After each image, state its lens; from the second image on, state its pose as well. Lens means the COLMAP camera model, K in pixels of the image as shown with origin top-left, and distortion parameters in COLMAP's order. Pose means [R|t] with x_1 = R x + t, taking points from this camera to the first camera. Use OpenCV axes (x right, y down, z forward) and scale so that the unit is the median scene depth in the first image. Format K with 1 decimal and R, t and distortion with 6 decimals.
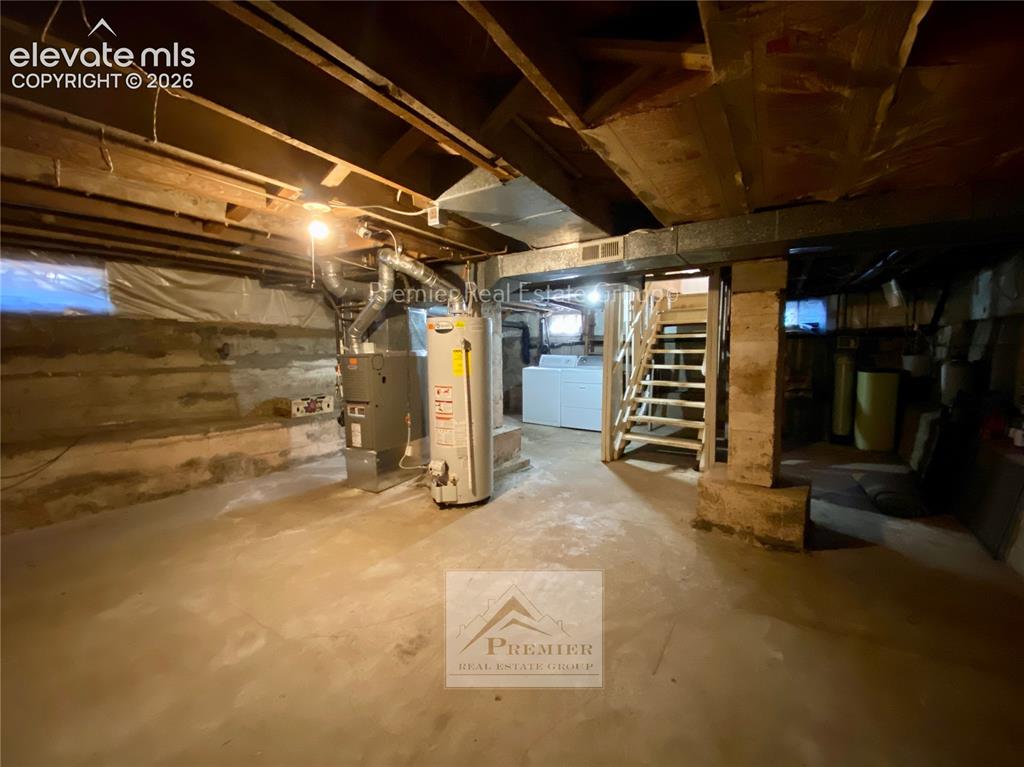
lens RADIAL K [[413.5, 0, 512.5], [0, 413.5, 382.4], [0, 0, 1]] dist [0.021027, -0.003875]
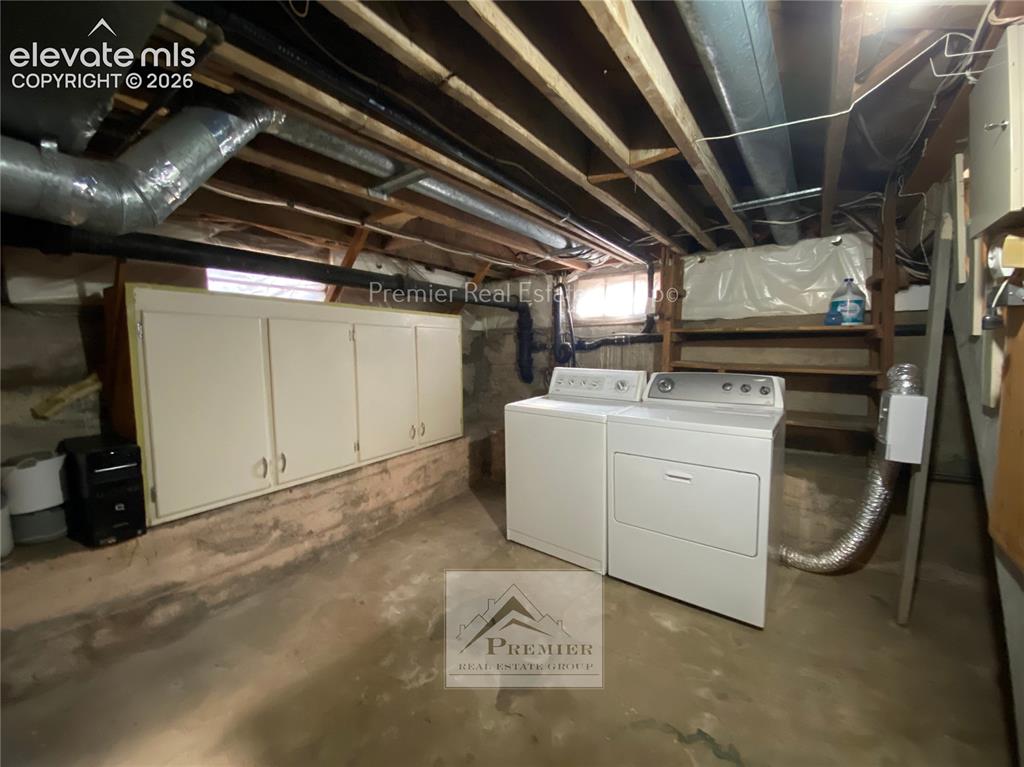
lens RADIAL K [[413.5, 0, 509.1], [0, 413.5, 385.7], [0, 0, 1]] dist [0.021027, -0.003875]
pose [[0.998167, -0.003875, -0.060388, 0.045080], [0.004766, 0.999882, 0.014624, -0.050995], [0.060325, -0.014885, 0.998068, 0.534178]]
